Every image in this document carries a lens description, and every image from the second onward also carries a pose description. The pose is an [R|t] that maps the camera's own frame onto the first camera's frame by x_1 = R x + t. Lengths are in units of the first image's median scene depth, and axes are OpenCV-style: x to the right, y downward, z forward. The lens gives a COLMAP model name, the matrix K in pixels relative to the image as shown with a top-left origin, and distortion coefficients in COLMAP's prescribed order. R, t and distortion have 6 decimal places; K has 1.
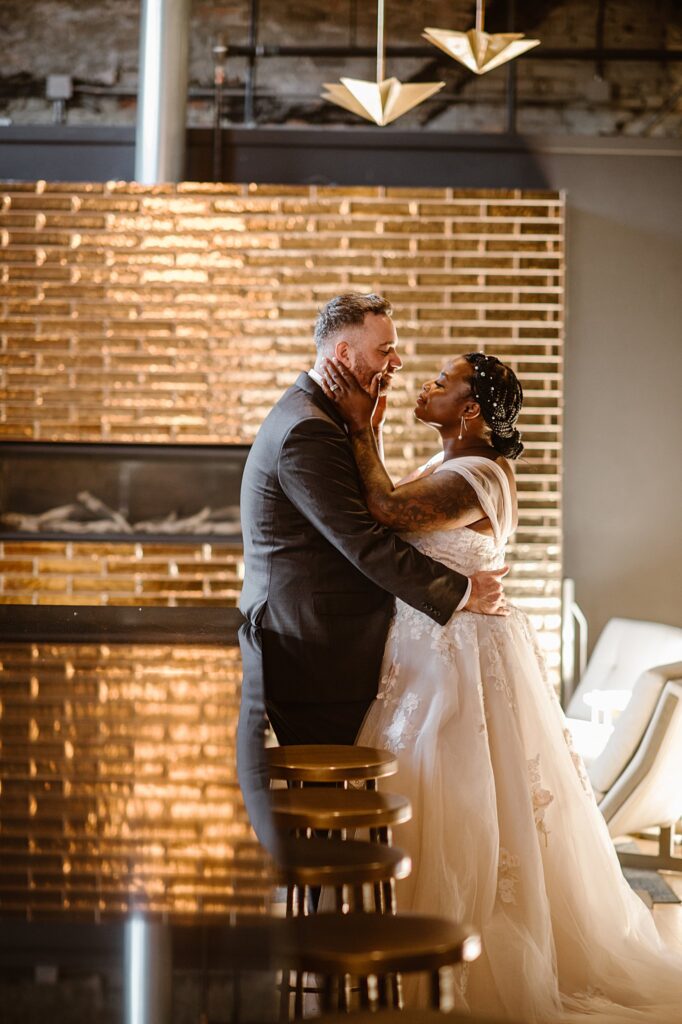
lens RADIAL K [[2542.5, 0, 341.0], [0, 2542.5, 512.0], [0, 0, 1]] dist [-0.112822, 0.293799]
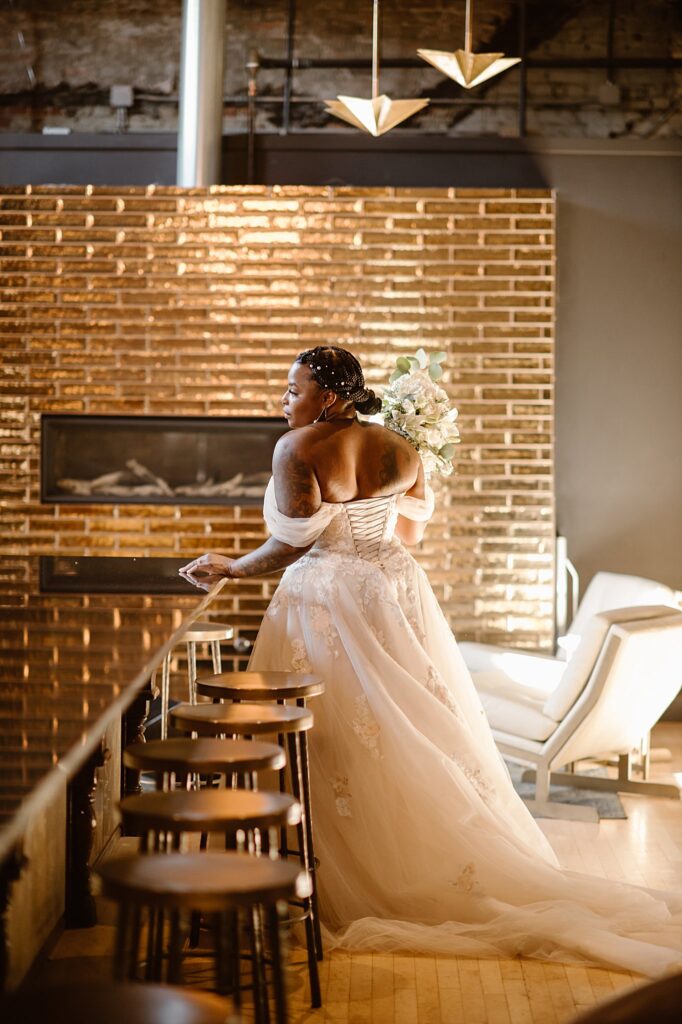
lens RADIAL K [[2463.7, 0, 341.0], [0, 2463.7, 512.0], [0, 0, 1]] dist [-0.018068, -0.703452]
pose [[0.998360, -0.000769, -0.057244, 0.055143], [0.001530, 0.999911, 0.013252, 0.000958], [0.057229, -0.013318, 0.998272, -0.089933]]
